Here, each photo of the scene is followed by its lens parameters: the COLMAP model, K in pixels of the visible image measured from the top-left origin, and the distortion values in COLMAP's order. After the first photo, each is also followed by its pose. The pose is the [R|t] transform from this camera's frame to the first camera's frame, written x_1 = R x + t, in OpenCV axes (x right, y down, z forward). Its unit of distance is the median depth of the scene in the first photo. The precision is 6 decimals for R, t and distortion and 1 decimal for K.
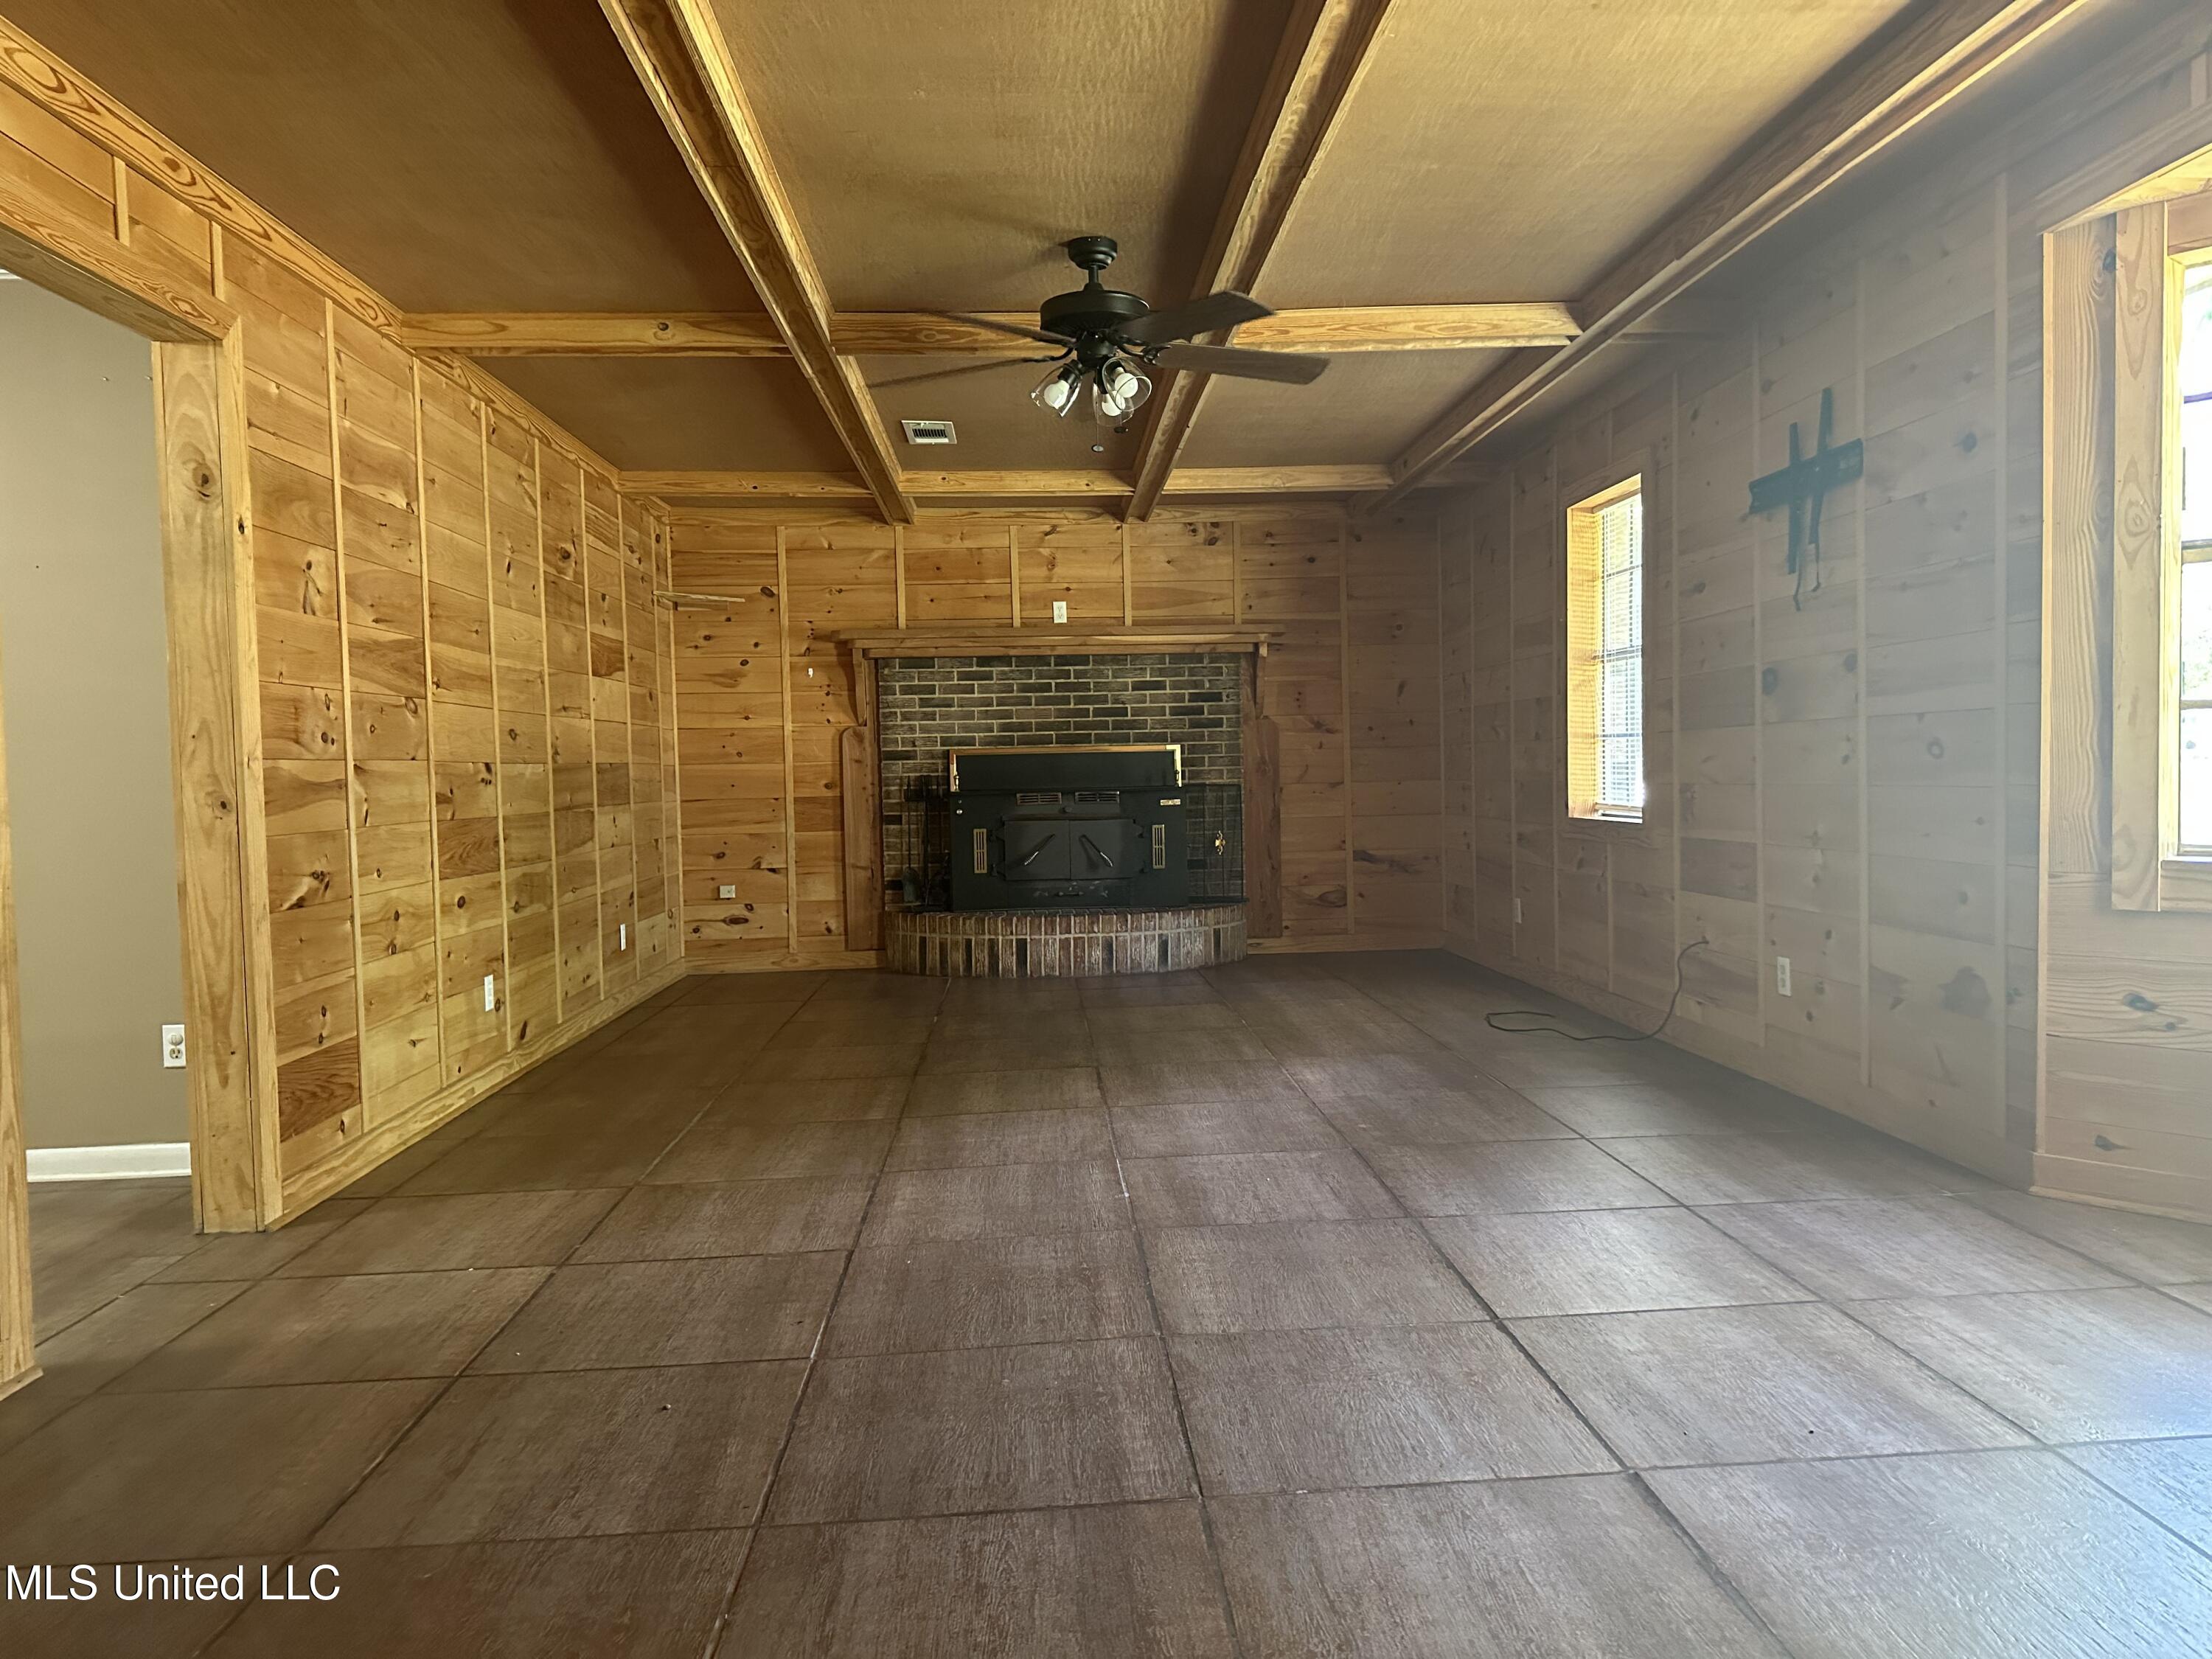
lens RADIAL K [[1548.3, 0, 1106.0], [0, 1548.3, 829.5], [0, 0, 1]] dist [0.178662, -0.310810]
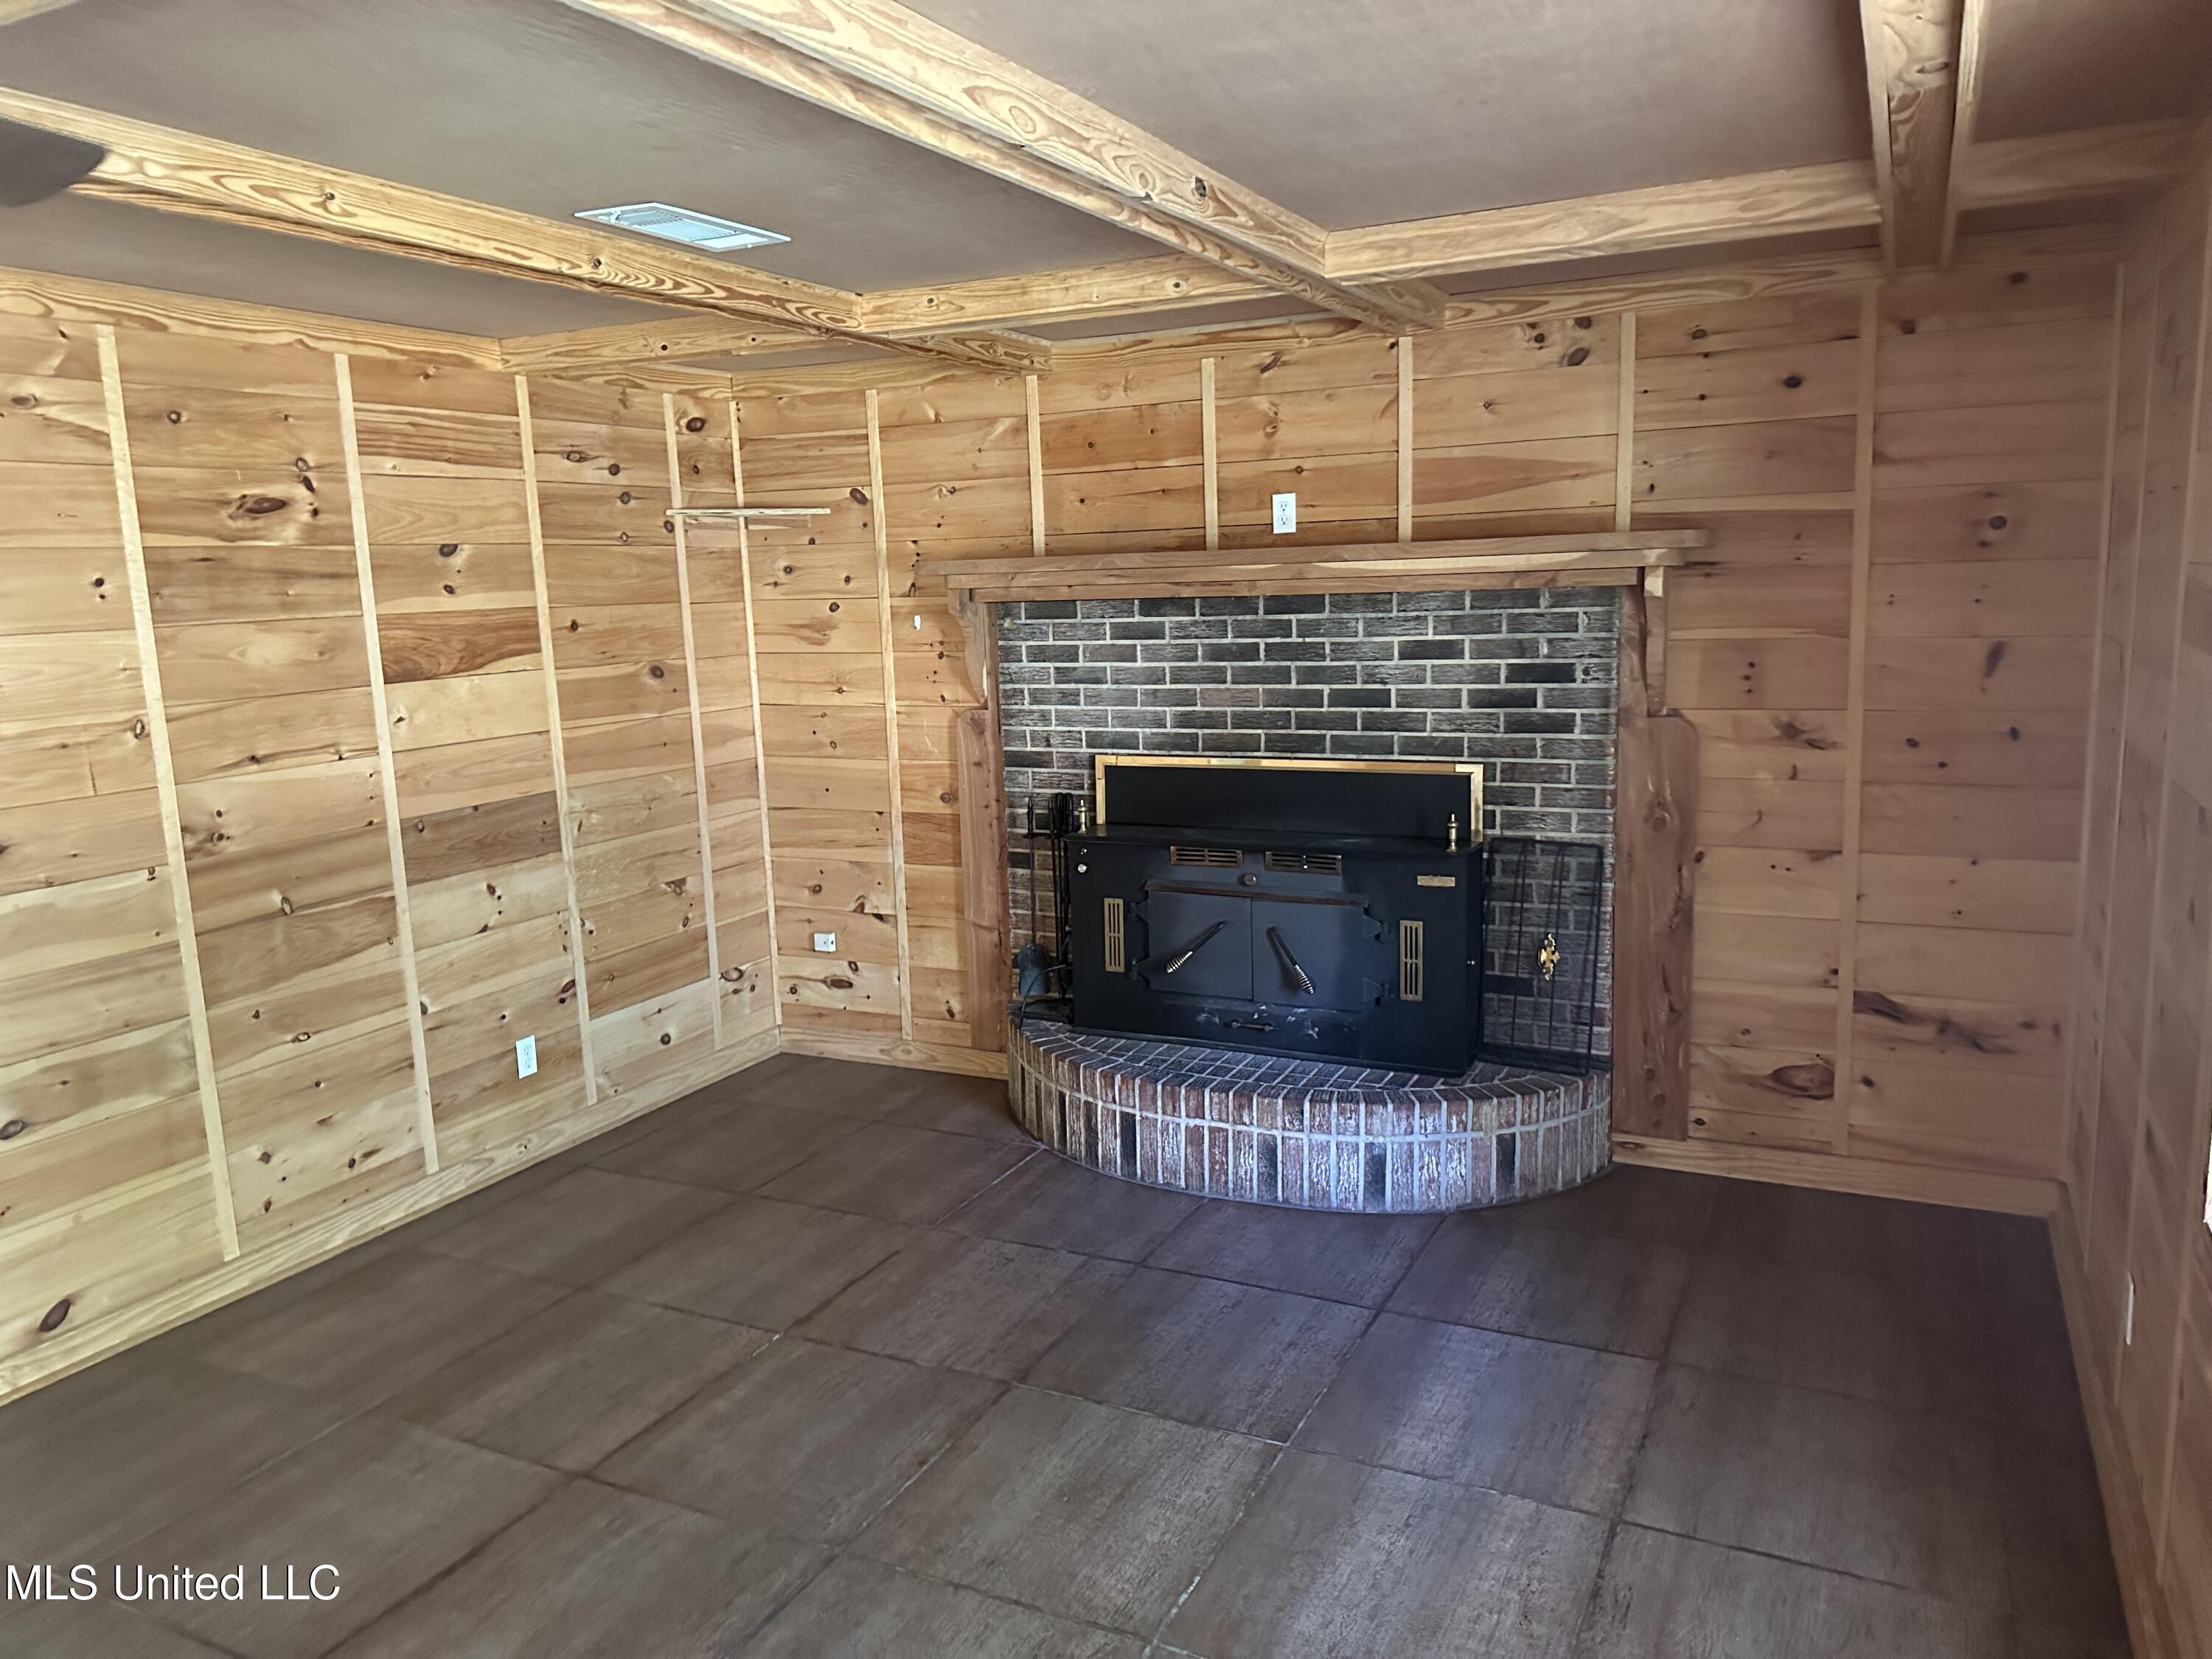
lens RADIAL K [[1548.3, 0, 1106.0], [0, 1548.3, 829.5], [0, 0, 1]] dist [0.178662, -0.310810]
pose [[0.869058, 0.074688, -0.489039, 0.198119], [-0.005505, 0.989937, 0.141403, -0.107251], [0.494679, -0.120196, 0.860724, 0.476512]]
